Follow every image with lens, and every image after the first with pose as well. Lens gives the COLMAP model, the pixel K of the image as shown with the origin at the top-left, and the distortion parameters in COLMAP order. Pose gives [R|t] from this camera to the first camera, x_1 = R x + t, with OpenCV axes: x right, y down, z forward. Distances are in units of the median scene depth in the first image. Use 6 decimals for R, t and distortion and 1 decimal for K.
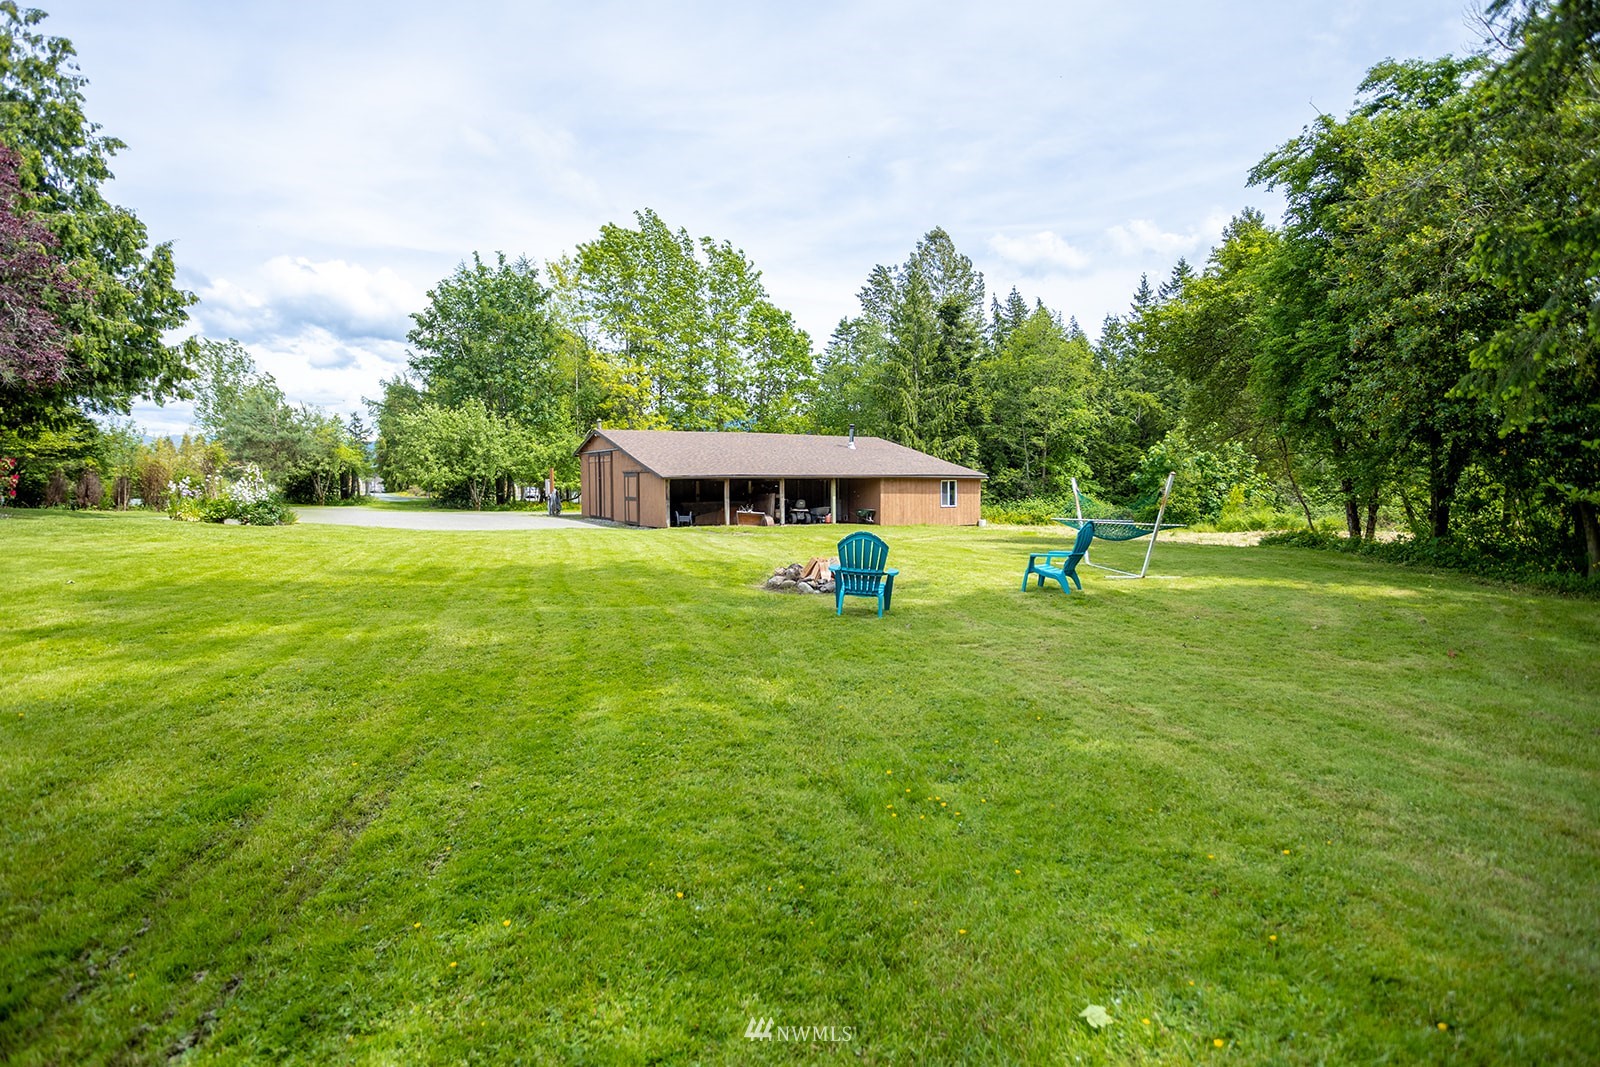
lens RADIAL K [[804.5, 0, 800.4], [0, 804.5, 550.0], [0, 0, 1]] dist [-0.005968, 0.000064]
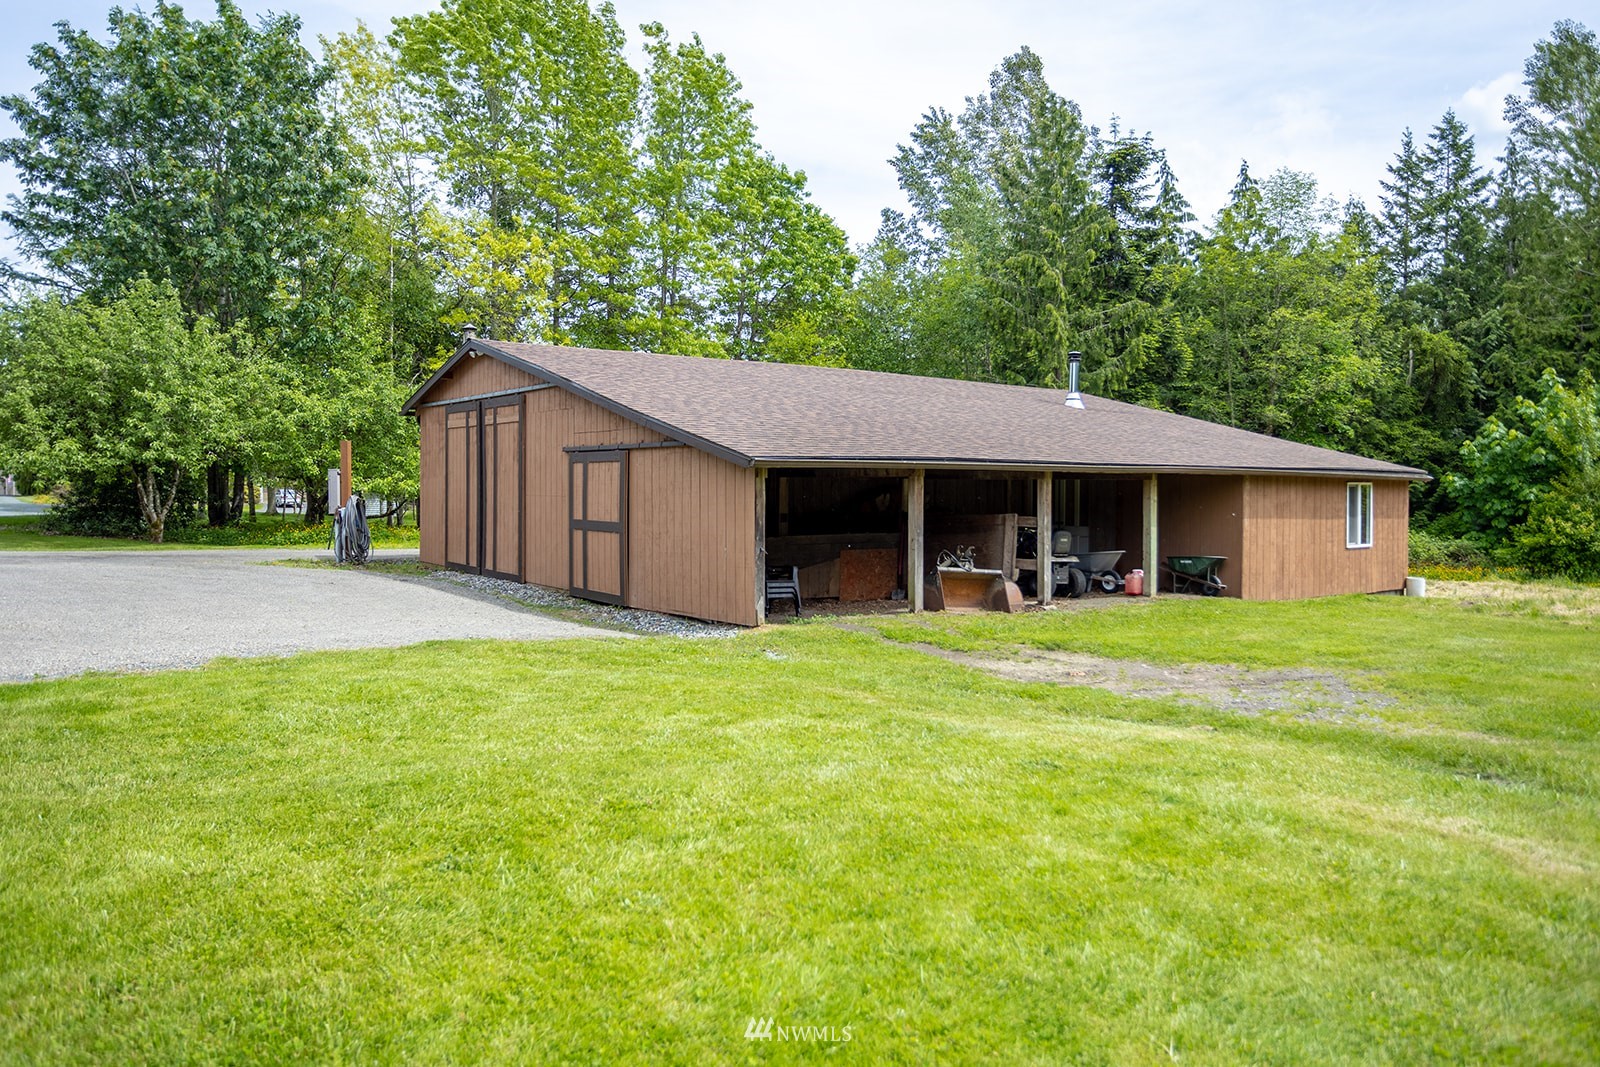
lens RADIAL K [[1071.4, 0, 800.0], [0, 1071.4, 533.5], [0, 0, 1]] dist [0.017615, 0.001429]
pose [[0.992380, 0.004410, 0.123138, -0.132874], [0.000554, 0.999189, -0.040250, -0.030739], [-0.123216, 0.040012, 0.991573, 0.392171]]
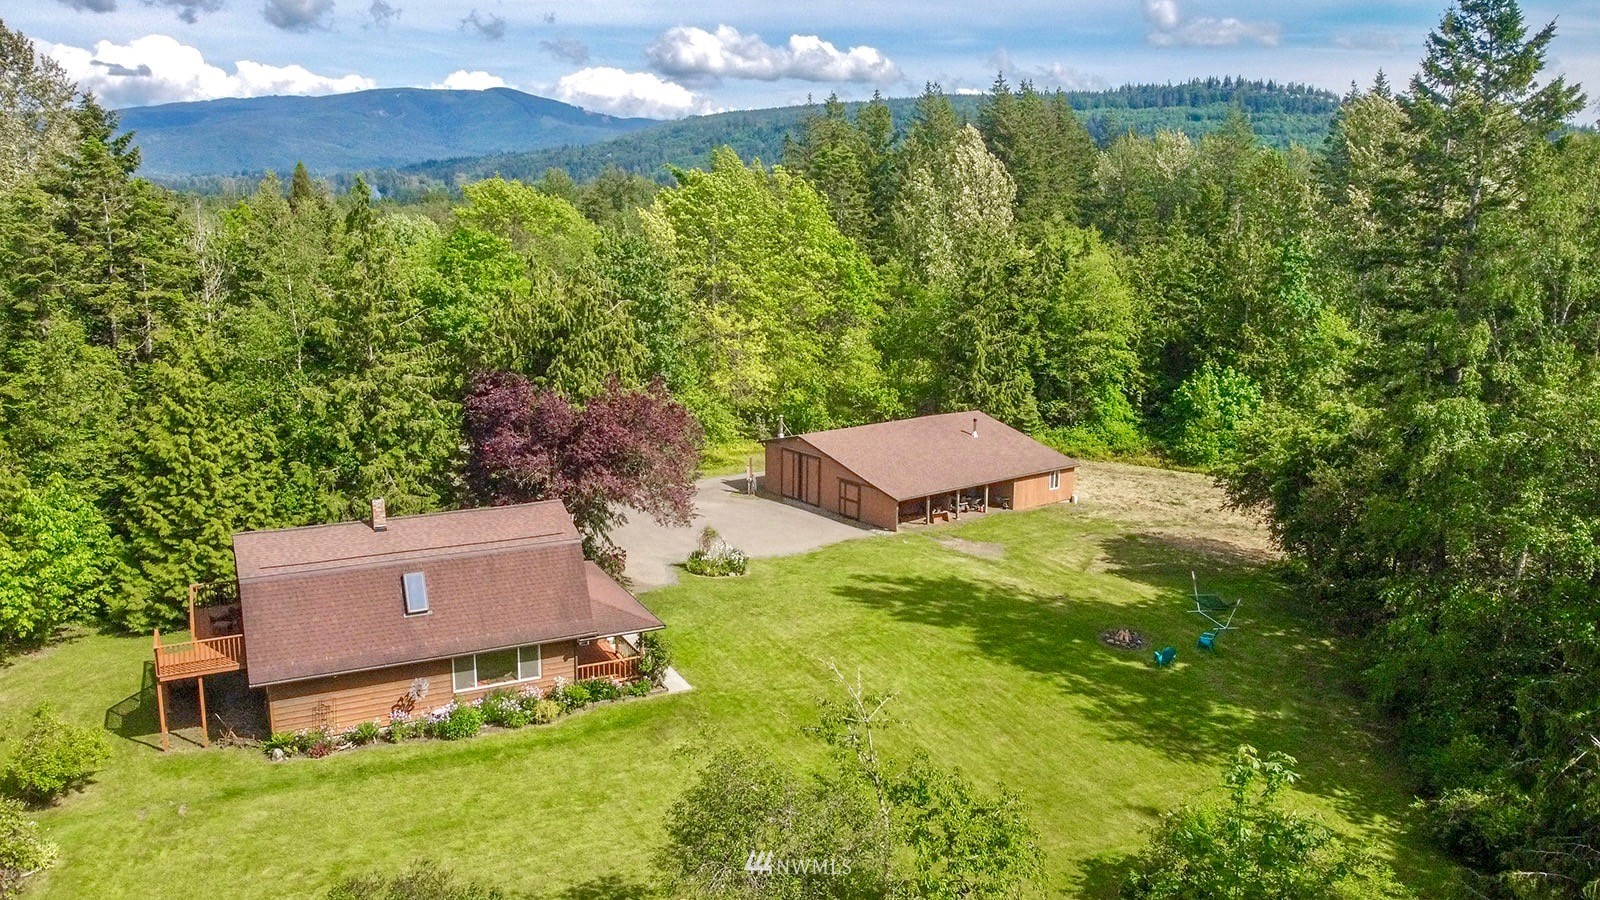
lens RADIAL K [[1227.7, 0, 800.0], [0, 1227.7, 450.0], [0, 0, 1]] dist [0.001789, -0.004104]
pose [[0.985400, -0.023472, 0.168630, -0.483363], [0.000801, 0.991079, 0.133270, -0.322171], [-0.170254, -0.131190, 0.976628, -0.791692]]
